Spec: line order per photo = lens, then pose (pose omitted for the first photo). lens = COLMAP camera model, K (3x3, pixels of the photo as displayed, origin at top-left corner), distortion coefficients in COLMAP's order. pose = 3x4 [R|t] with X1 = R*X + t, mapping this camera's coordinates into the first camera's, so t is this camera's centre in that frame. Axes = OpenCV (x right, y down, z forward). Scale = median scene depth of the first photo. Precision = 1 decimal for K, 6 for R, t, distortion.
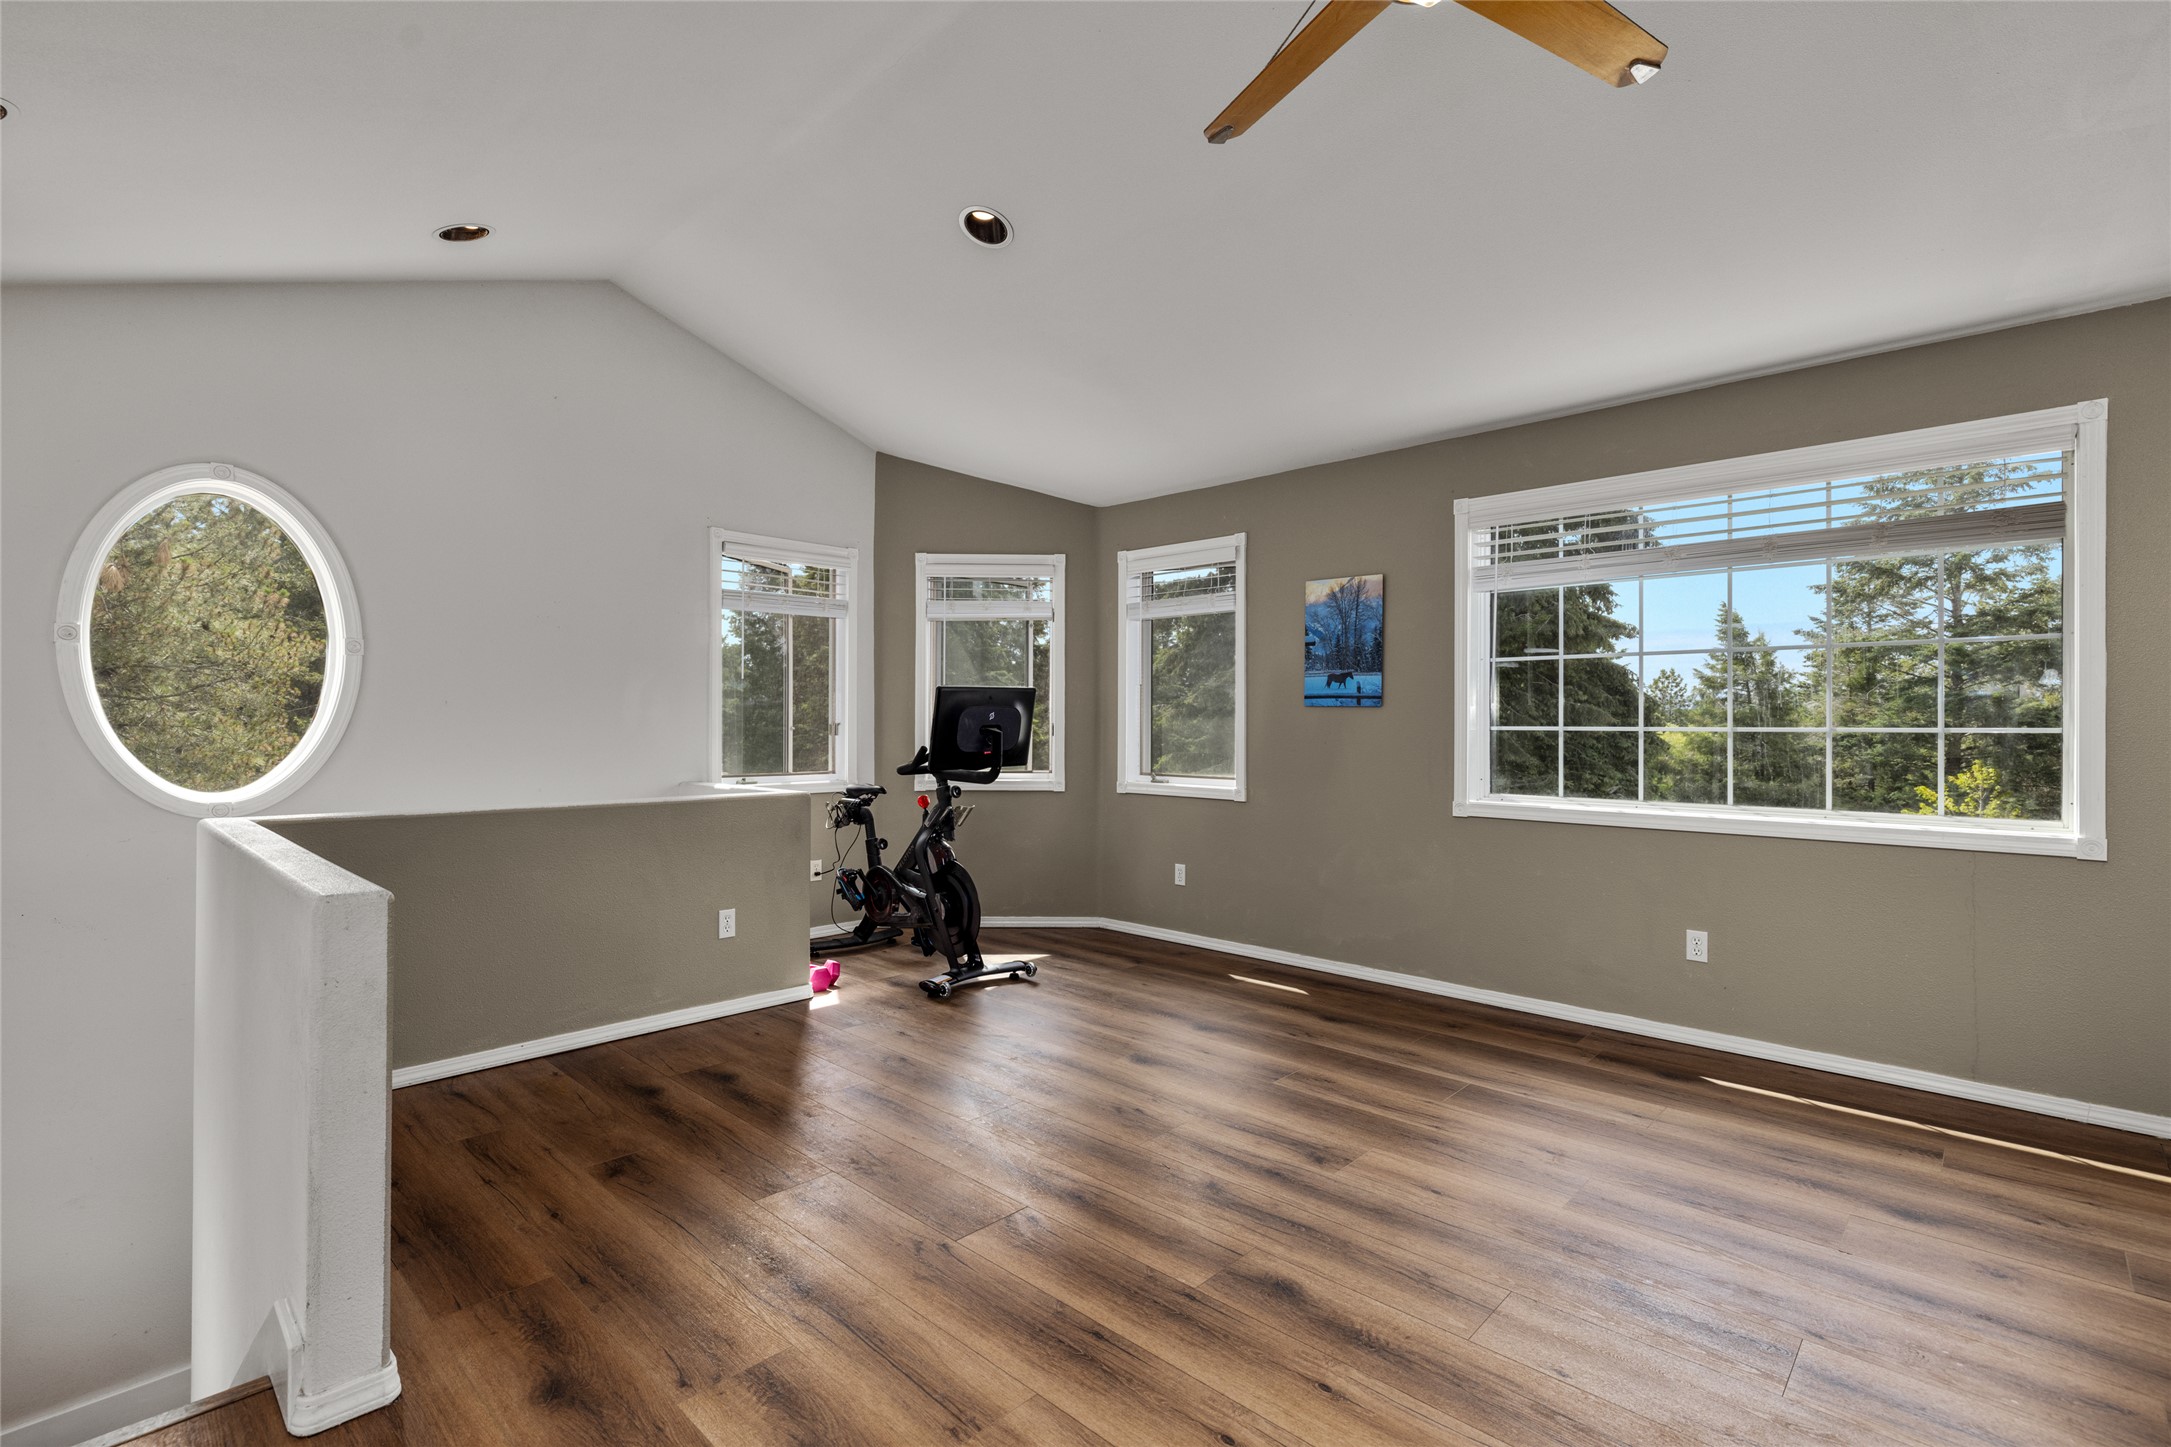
lens RADIAL K [[1002.2, 0, 1081.8], [0, 1002.2, 722.7], [0, 0, 1]] dist [0.000101, 0.000006]
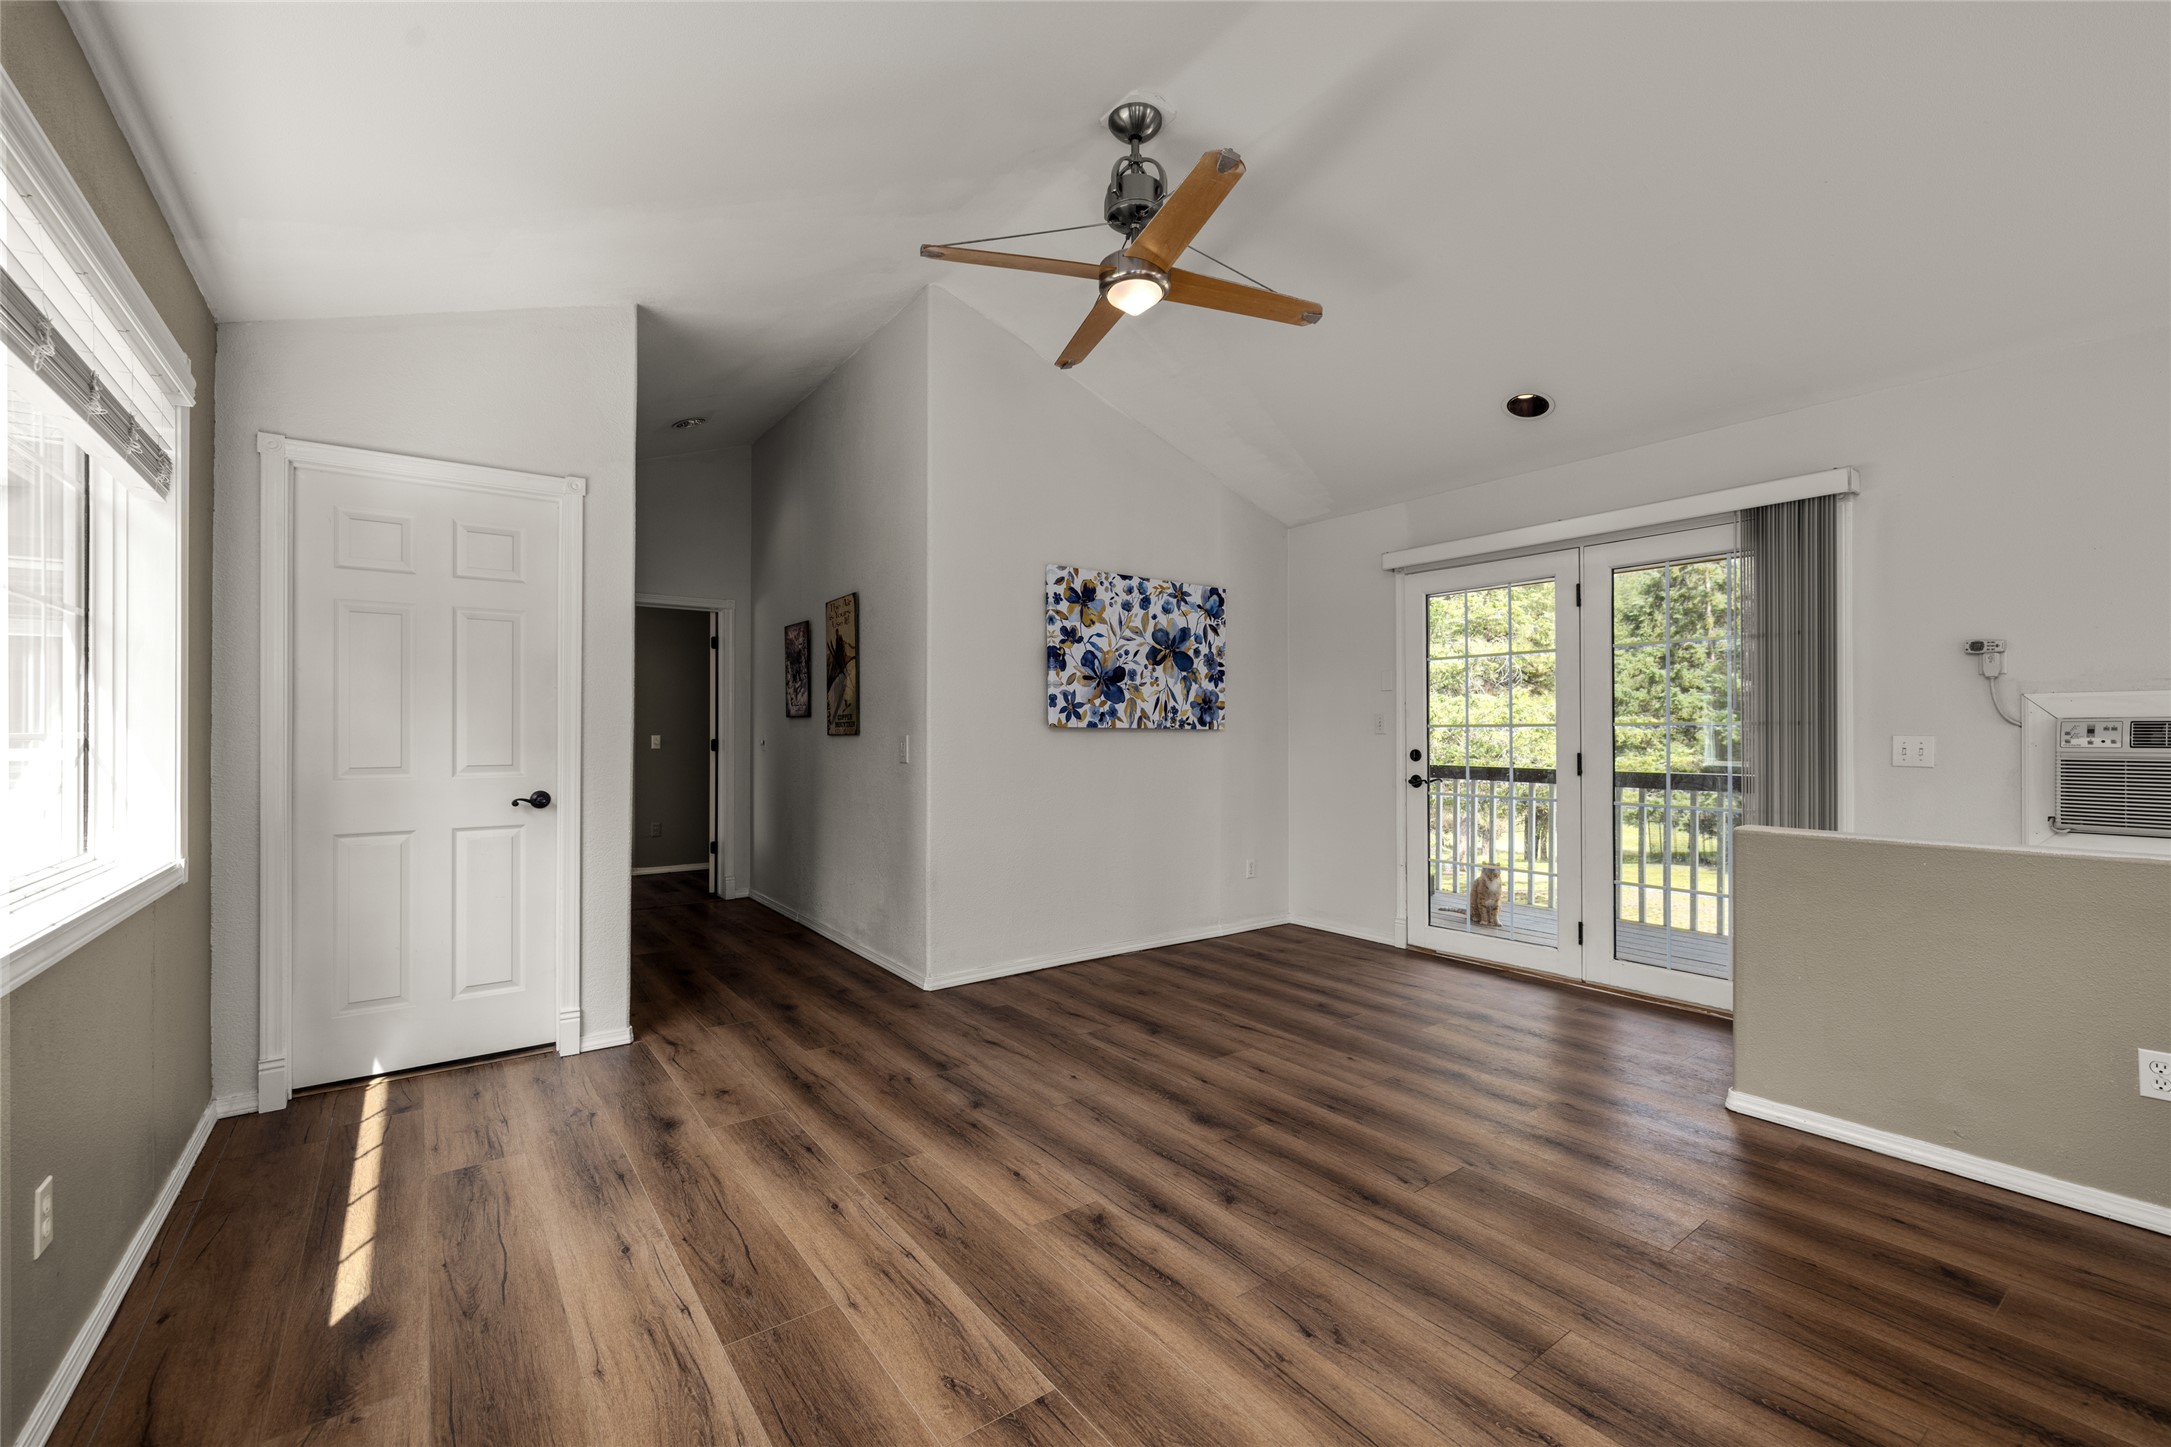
lens RADIAL K [[916.6, 0, 1088.7], [0, 916.6, 725.7], [0, 0, 1]] dist [0.015640, 0.000803]
pose [[-0.985009, -0.005415, 0.172416, 0.109104], [-0.006332, 0.999969, -0.004767, -0.000181], [-0.172384, -0.005787, -0.985013, 1.859000]]
